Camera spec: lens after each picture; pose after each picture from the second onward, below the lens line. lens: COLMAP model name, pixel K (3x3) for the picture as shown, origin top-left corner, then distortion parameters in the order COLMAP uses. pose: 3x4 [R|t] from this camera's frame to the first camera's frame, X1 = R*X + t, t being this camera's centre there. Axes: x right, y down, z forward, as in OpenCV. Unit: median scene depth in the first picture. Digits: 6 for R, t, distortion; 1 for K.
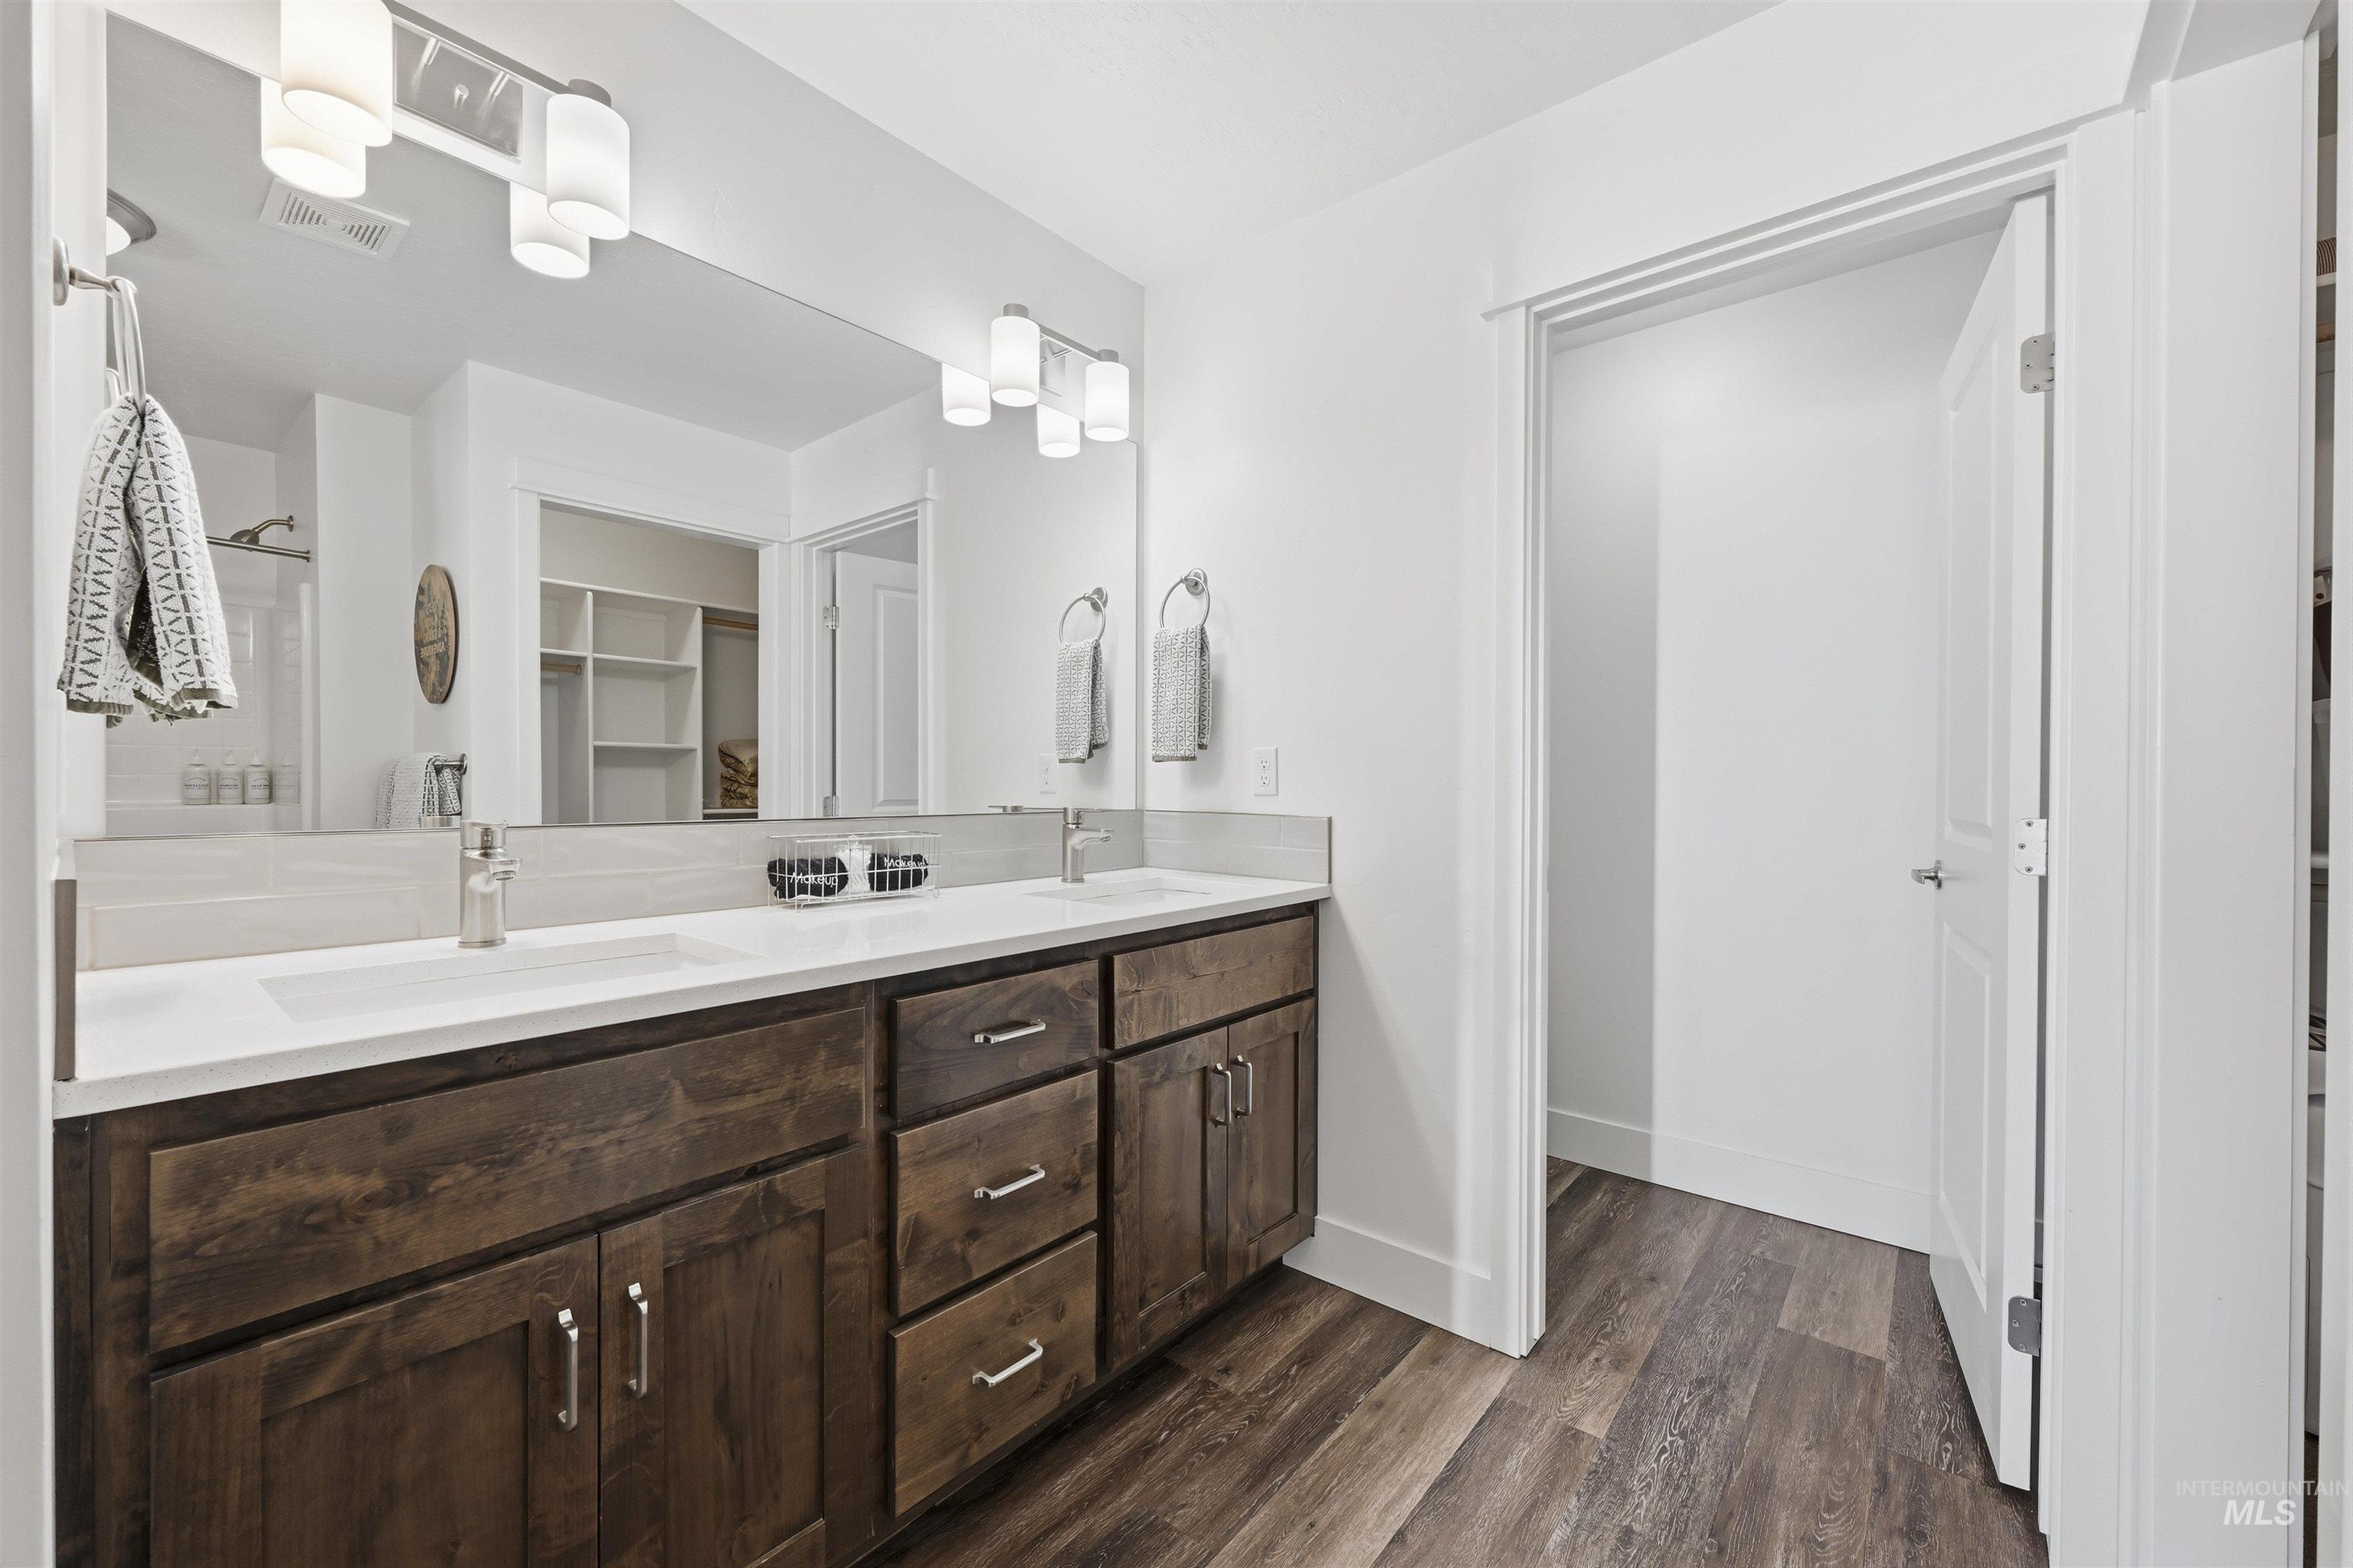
lens RADIAL K [[929.7, 0, 1204.2], [0, 929.7, 790.3], [0, 0, 1]] dist [-0.001809, 0.000721]
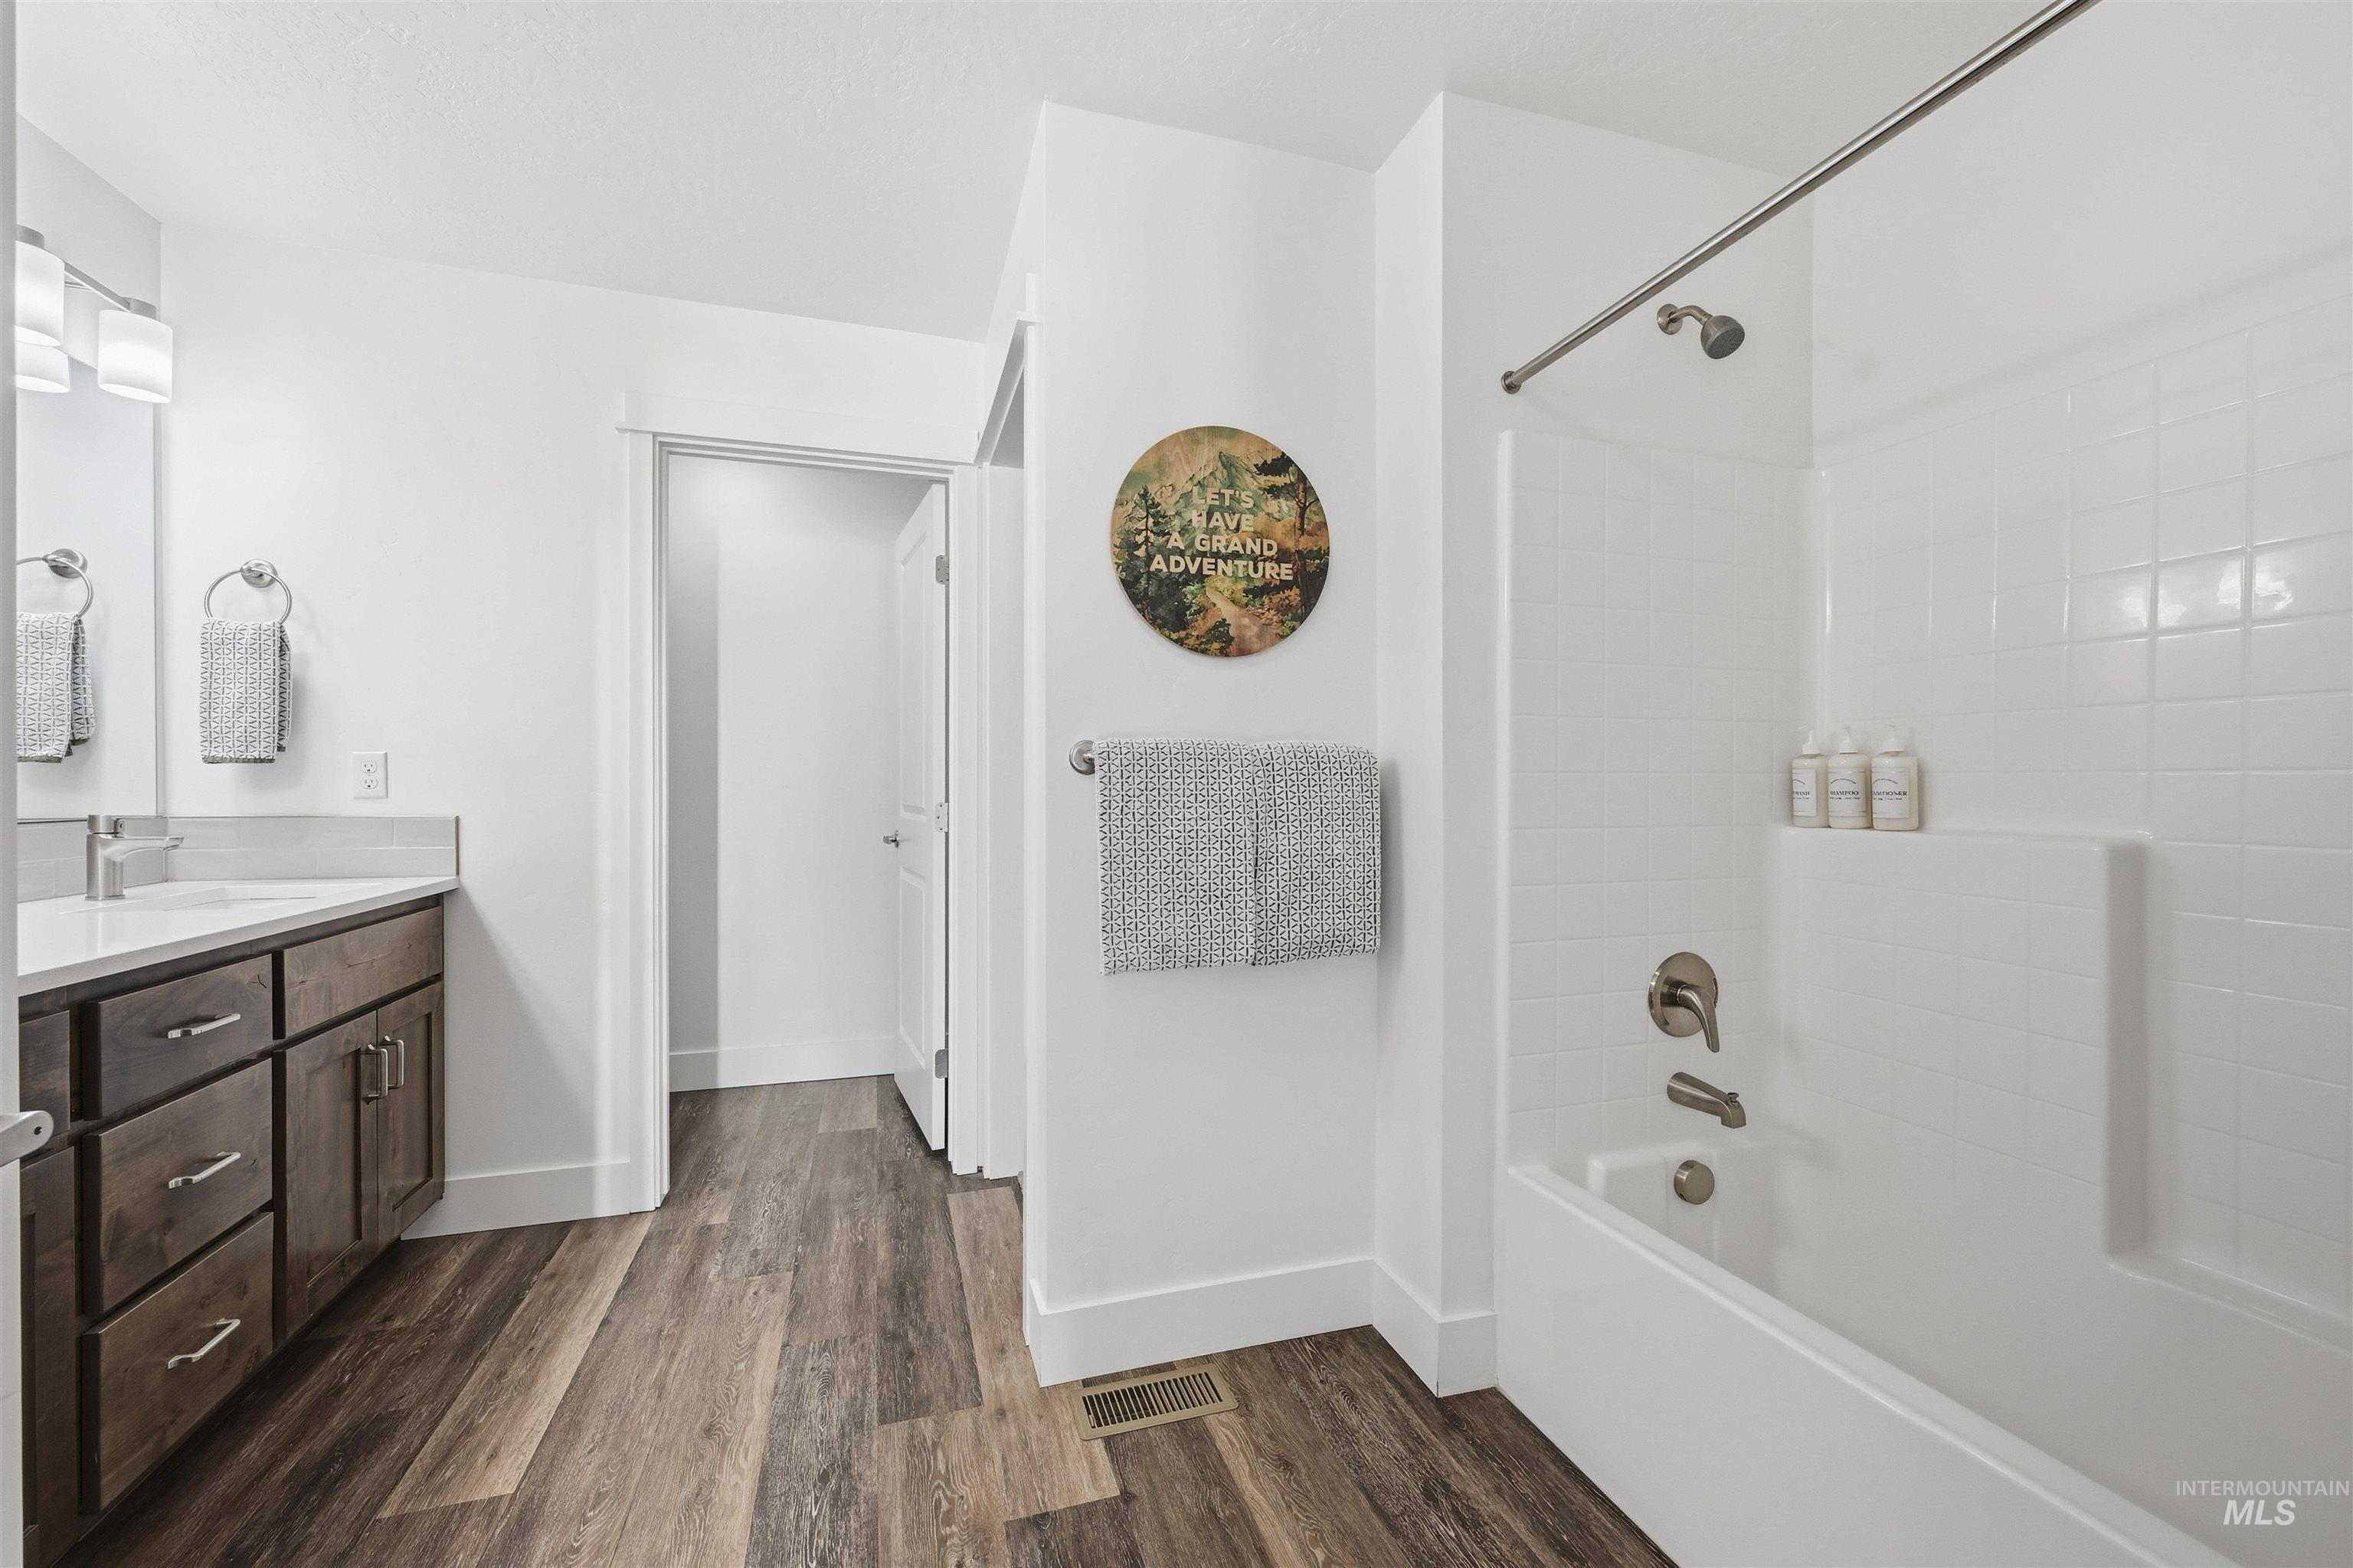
lens RADIAL K [[929.7, 0, 1179.7], [0, 929.7, 790.3], [0, 0, 1]] dist [-0.001809, 0.000721]
pose [[0.548117, -0.008910, 0.836354, -0.428750], [0.007231, 0.999956, 0.005914, -0.003754], [-0.836370, 0.002806, 0.548157, -0.446866]]
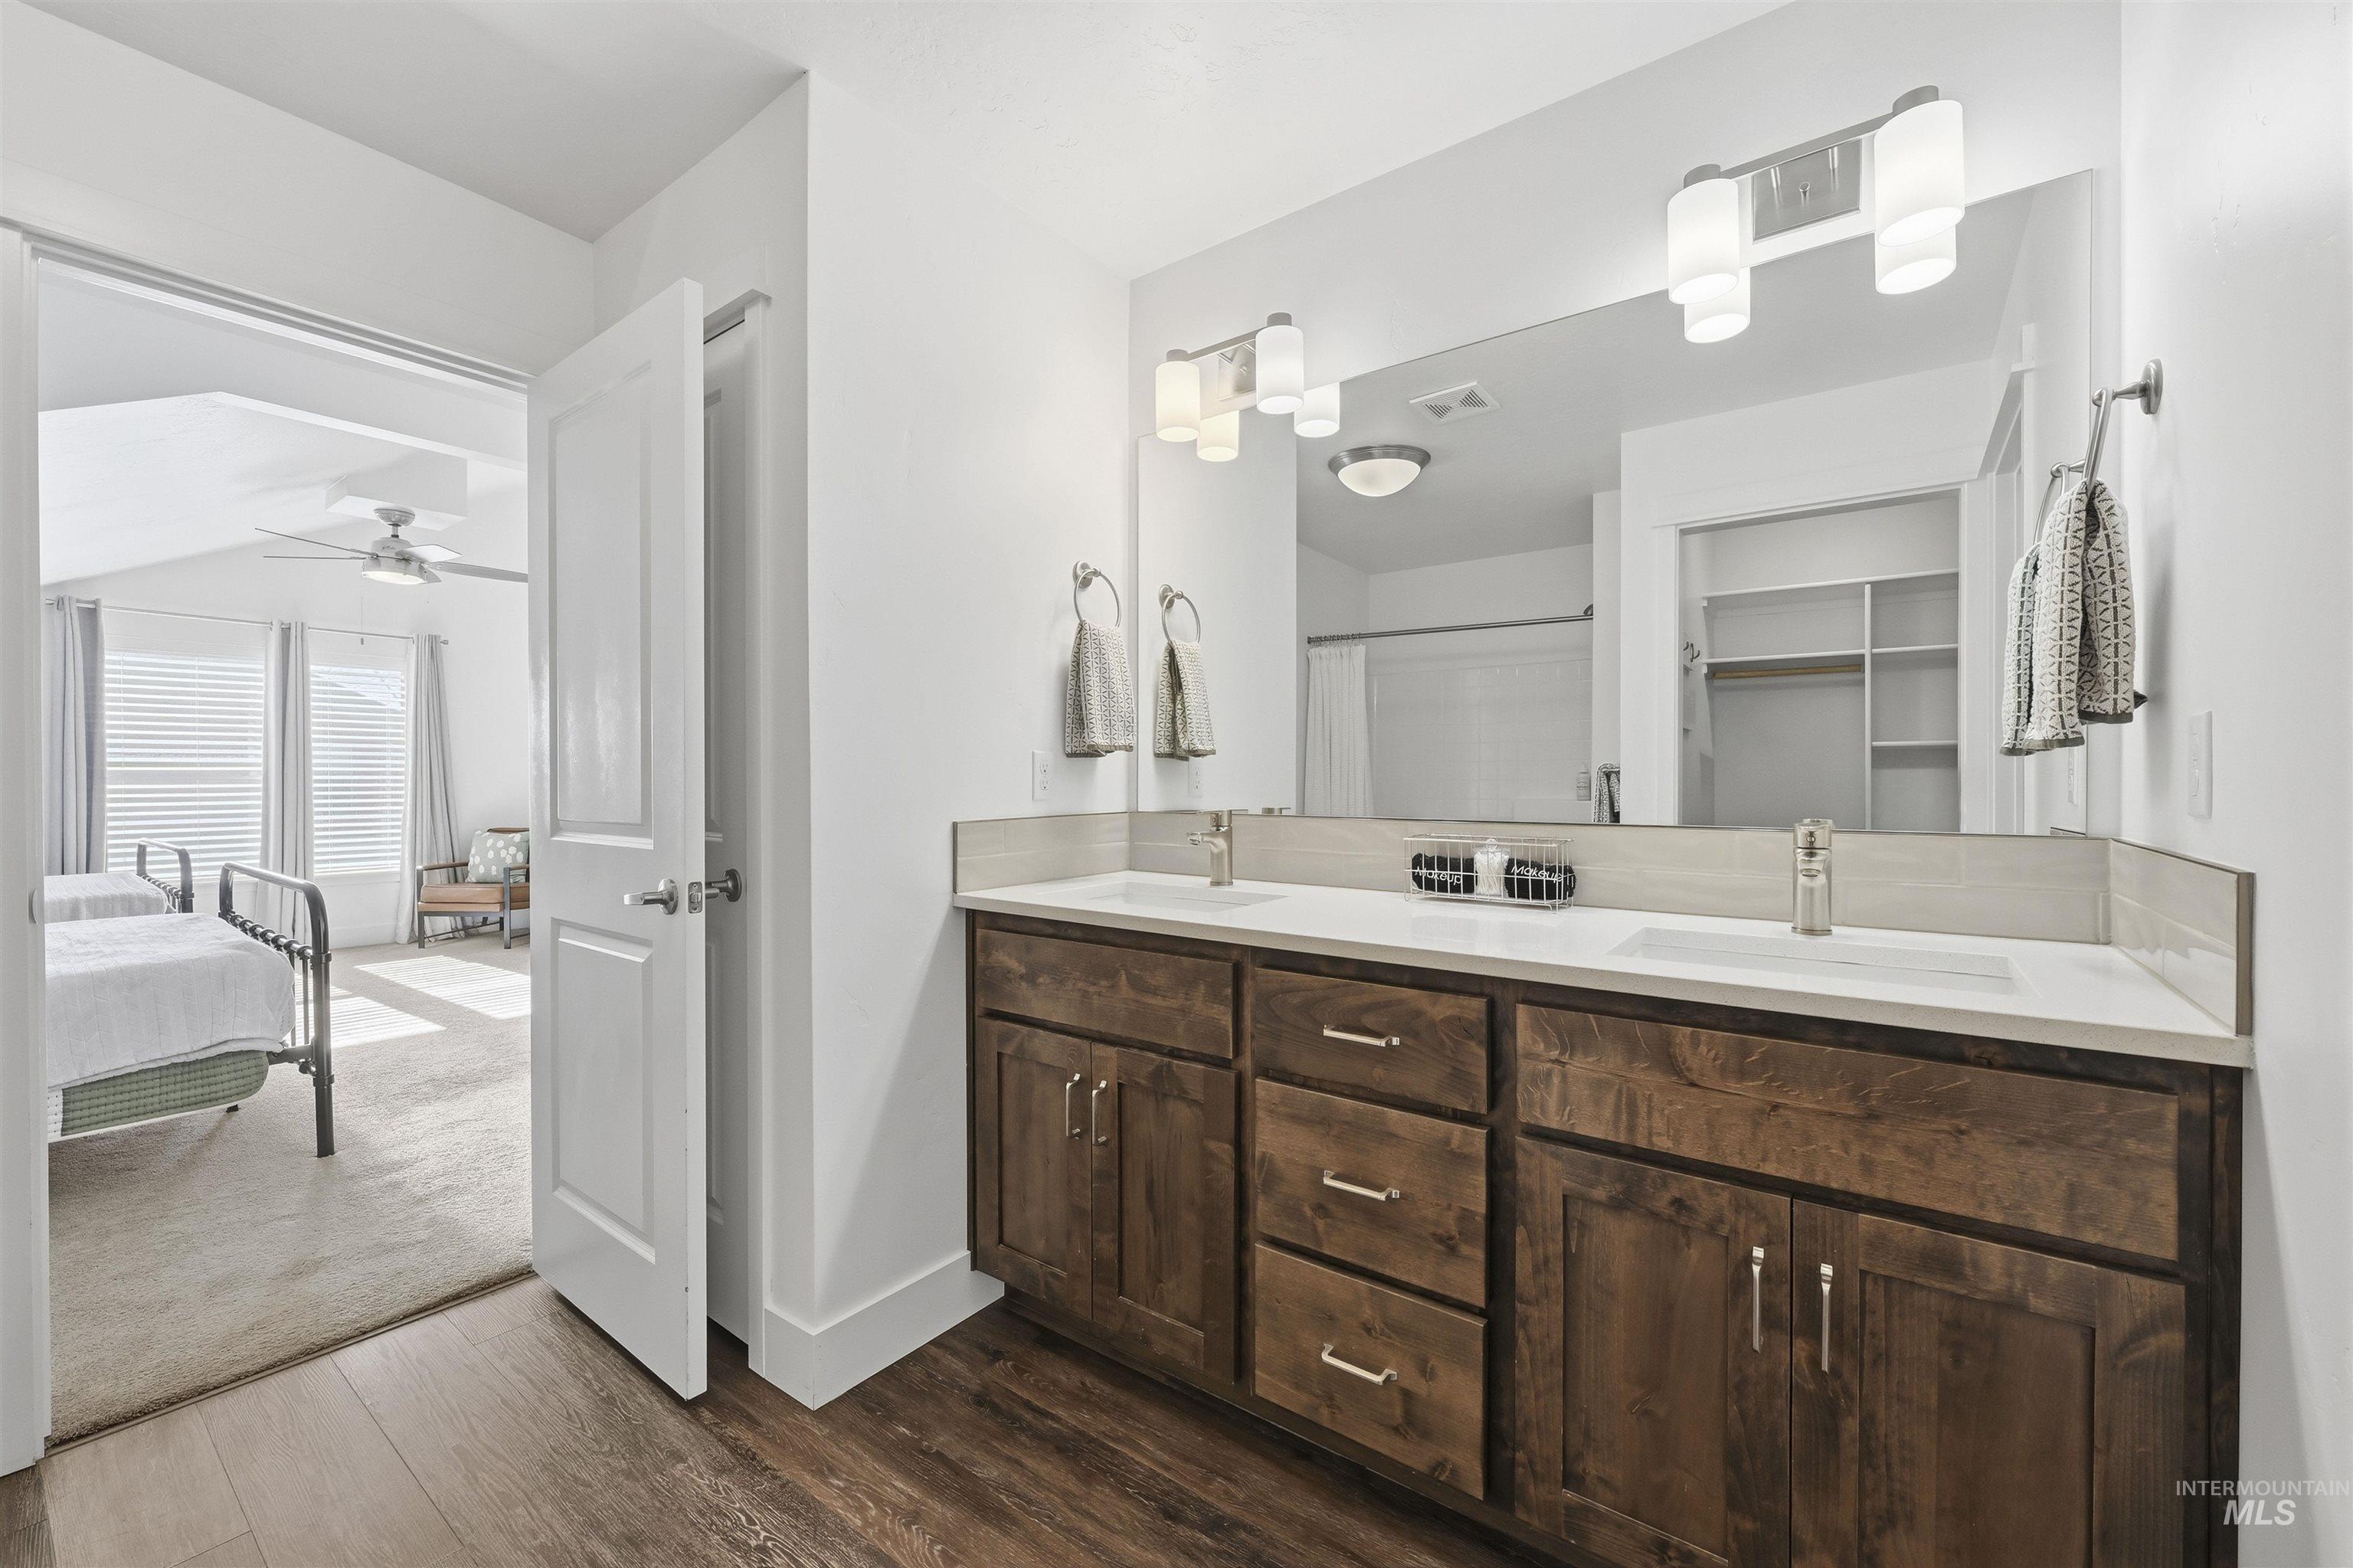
lens RADIAL K [[929.7, 0, 1177.4], [0, 929.7, 793.0], [0, 0, 1]] dist [-0.001809, 0.000721]
pose [[0.036341, 0.008013, -0.999307, 0.705270], [-0.006963, 0.999946, 0.007765, -0.008012], [0.999315, 0.006676, 0.036395, 0.687481]]
